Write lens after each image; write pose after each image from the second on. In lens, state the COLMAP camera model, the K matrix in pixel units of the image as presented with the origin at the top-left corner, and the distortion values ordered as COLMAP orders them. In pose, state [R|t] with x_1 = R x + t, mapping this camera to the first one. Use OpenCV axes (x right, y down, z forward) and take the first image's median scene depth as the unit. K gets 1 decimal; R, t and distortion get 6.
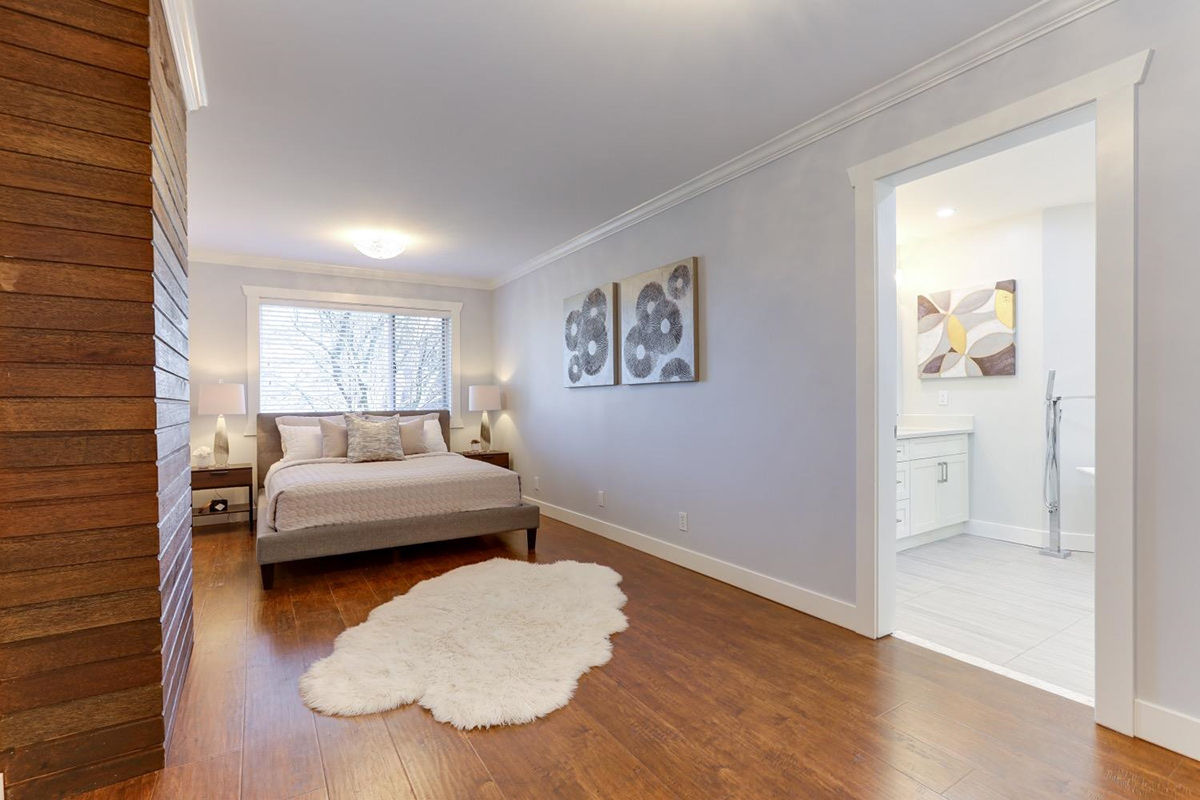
lens RADIAL K [[565.7, 0, 602.5], [0, 565.7, 403.3], [0, 0, 1]] dist [-0.001699, 0.008556]
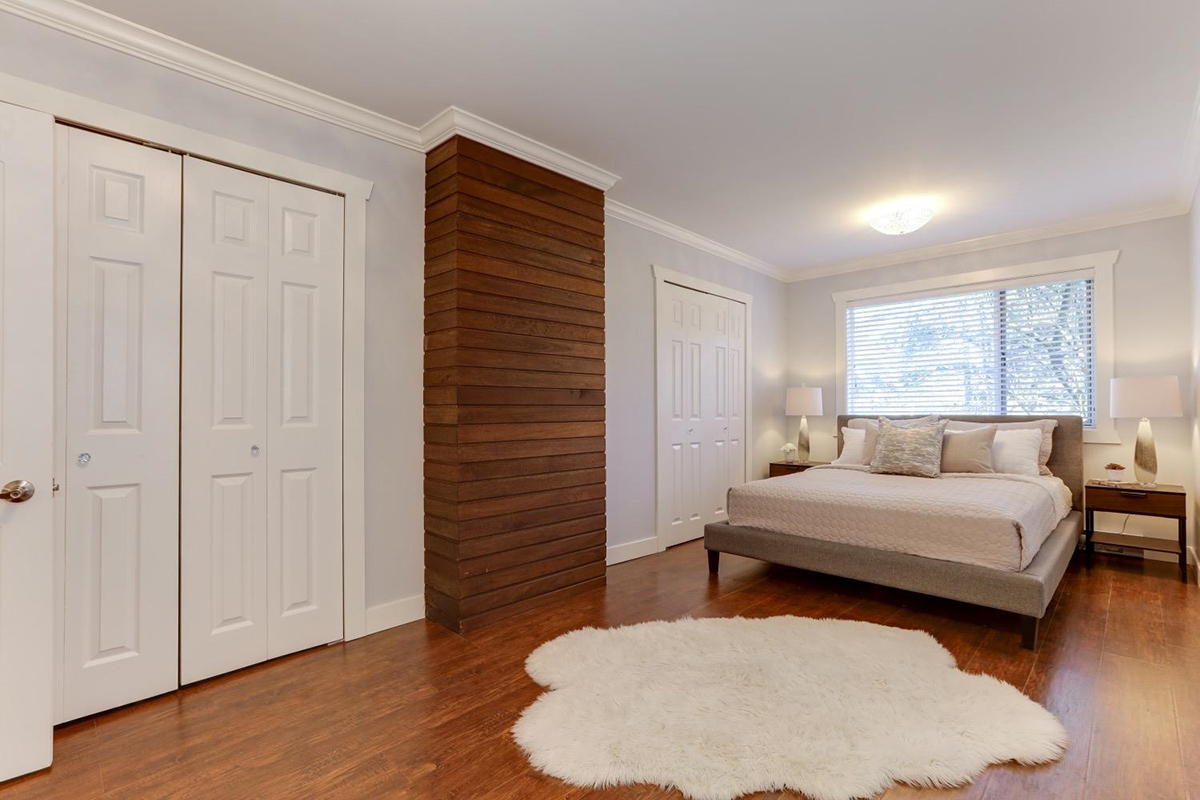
lens RADIAL K [[565.7, 0, 602.5], [0, 565.7, 403.3], [0, 0, 1]] dist [-0.001699, 0.008556]
pose [[0.237510, -0.001630, -0.971384, 0.319662], [0.002102, 0.999997, -0.001164, -0.004237], [0.971383, -0.001766, 0.237513, 0.373905]]
